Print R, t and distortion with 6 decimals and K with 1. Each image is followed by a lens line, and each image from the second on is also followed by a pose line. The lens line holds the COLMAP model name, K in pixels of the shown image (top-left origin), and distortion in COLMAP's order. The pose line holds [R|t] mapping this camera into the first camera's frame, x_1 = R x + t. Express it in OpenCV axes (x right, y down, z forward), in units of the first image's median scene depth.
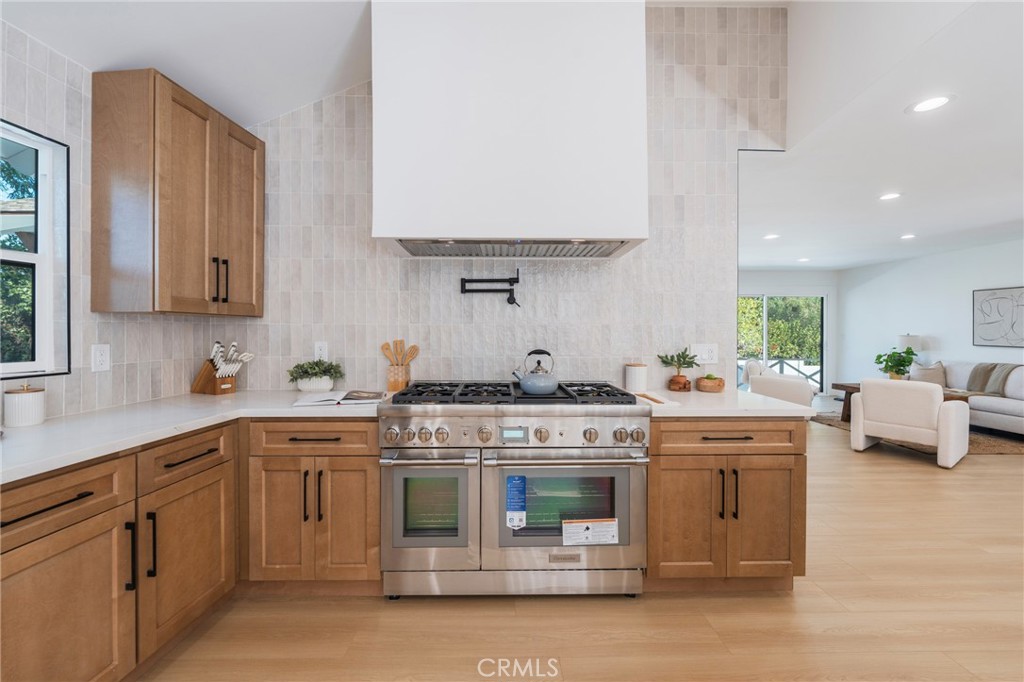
lens RADIAL K [[418.0, 0, 511.6], [0, 418.0, 332.3], [0, 0, 1]] dist [-0.000598, 0.000043]
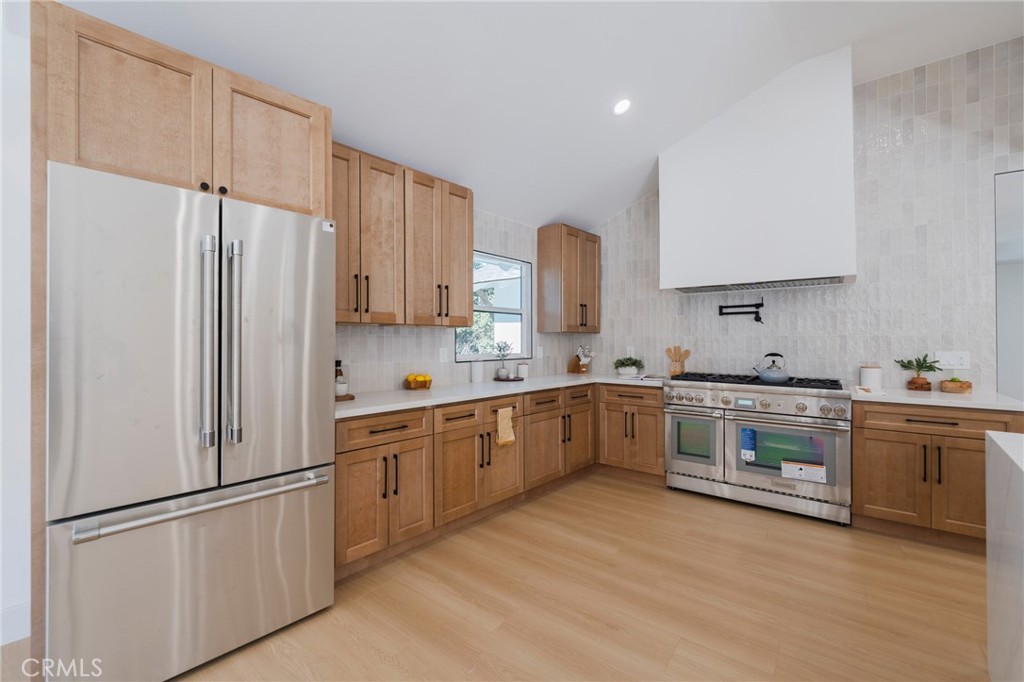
lens RADIAL K [[415.2, 0, 512.8], [0, 415.2, 336.2], [0, 0, 1]] dist [-0.000812, -0.000106]
pose [[0.782253, -0.007562, -0.622915, 0.257627], [-0.000629, 0.999916, -0.012929, 0.001741], [0.622961, 0.010506, 0.782183, -0.717614]]
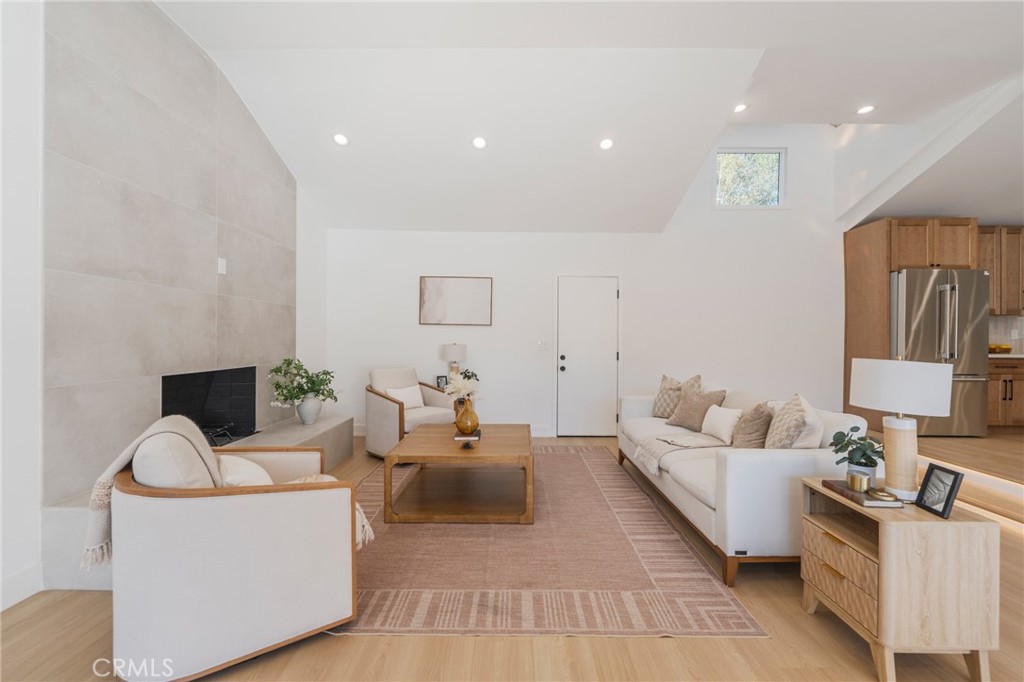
lens RADIAL K [[408.6, 0, 512.0], [0, 408.6, 341.0], [0, 0, 1]] dist [-0.002909, -0.000291]
pose [[0.070364, 0.003747, -0.997514, 1.203708], [-0.008822, 0.999956, 0.003134, 0.105515], [0.997482, 0.008579, 0.070394, -2.671203]]
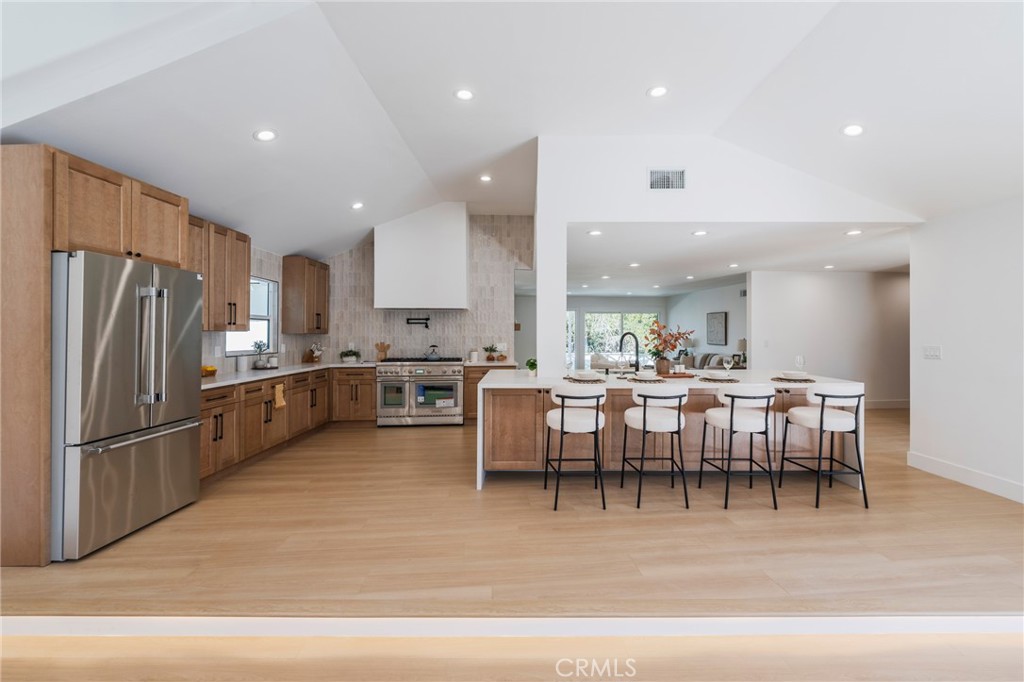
lens RADIAL K [[415.7, 0, 524.0], [0, 415.7, 325.4], [0, 0, 1]] dist [-0.000172, 0.000047]
pose [[0.997020, -0.000881, 0.077140, 0.452814], [0.002631, 0.999741, -0.022589, -0.026888], [-0.077100, 0.022724, 0.996764, -1.822695]]
